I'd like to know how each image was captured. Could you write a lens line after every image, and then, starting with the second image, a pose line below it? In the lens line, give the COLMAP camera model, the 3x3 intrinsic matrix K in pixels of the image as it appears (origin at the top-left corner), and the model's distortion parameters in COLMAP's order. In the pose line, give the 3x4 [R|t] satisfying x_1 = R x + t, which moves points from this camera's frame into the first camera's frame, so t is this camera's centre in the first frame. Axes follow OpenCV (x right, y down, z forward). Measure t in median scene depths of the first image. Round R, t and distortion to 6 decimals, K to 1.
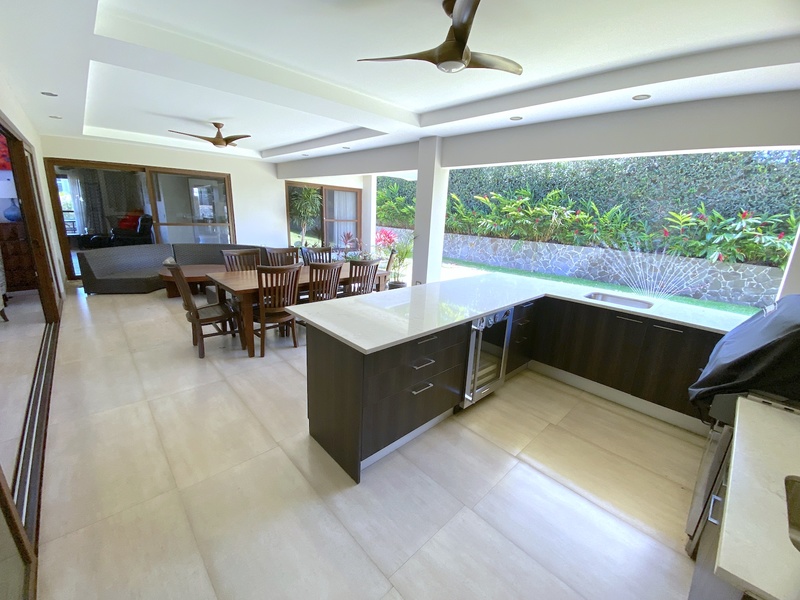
lens RADIAL K [[323.7, 0, 397.2], [0, 323.7, 302.5], [0, 0, 1]] dist [-0.012957, -0.004879]
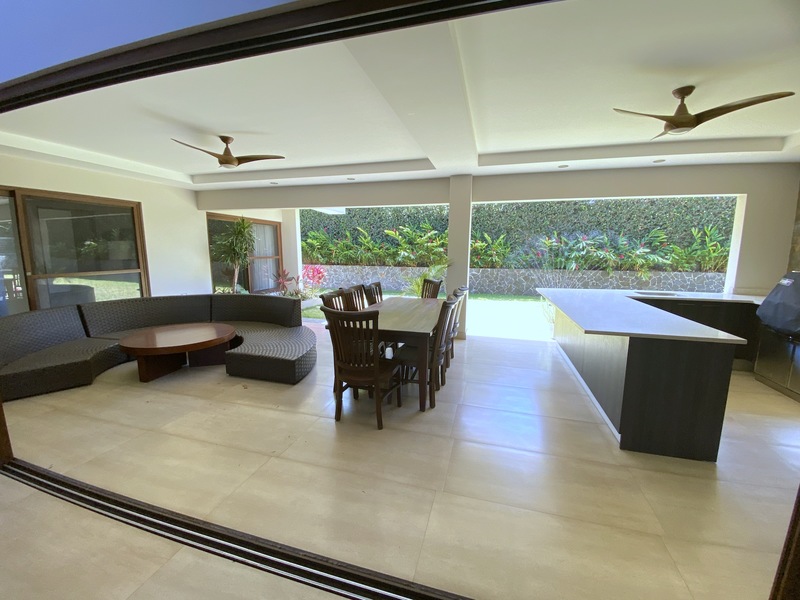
lens RADIAL K [[323.7, 0, 398.5], [0, 323.7, 299.0], [0, 0, 1]] dist [-0.012957, -0.004879]
pose [[0.864801, -0.113447, 0.489131, -0.350215], [0.168170, 0.983322, -0.069262, -0.027738], [-0.473115, 0.142155, 0.869456, 0.102164]]
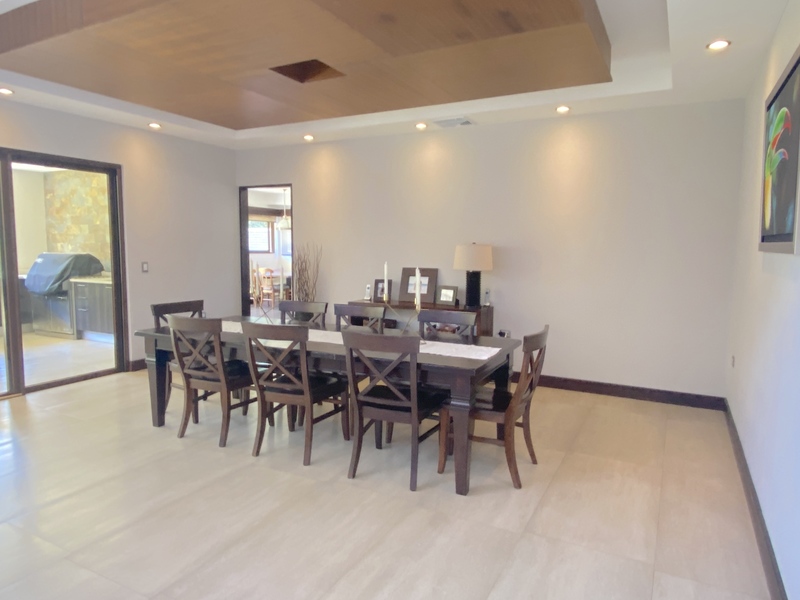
lens RADIAL K [[533.6, 0, 396.9], [0, 533.6, 304.8], [0, 0, 1]] dist [0.000251, -0.000056]
pose [[-0.318576, -0.148775, 0.936149, -0.819671], [0.230526, 0.945795, 0.228757, 0.008275], [-0.919438, 0.288684, -0.267011, -0.090770]]
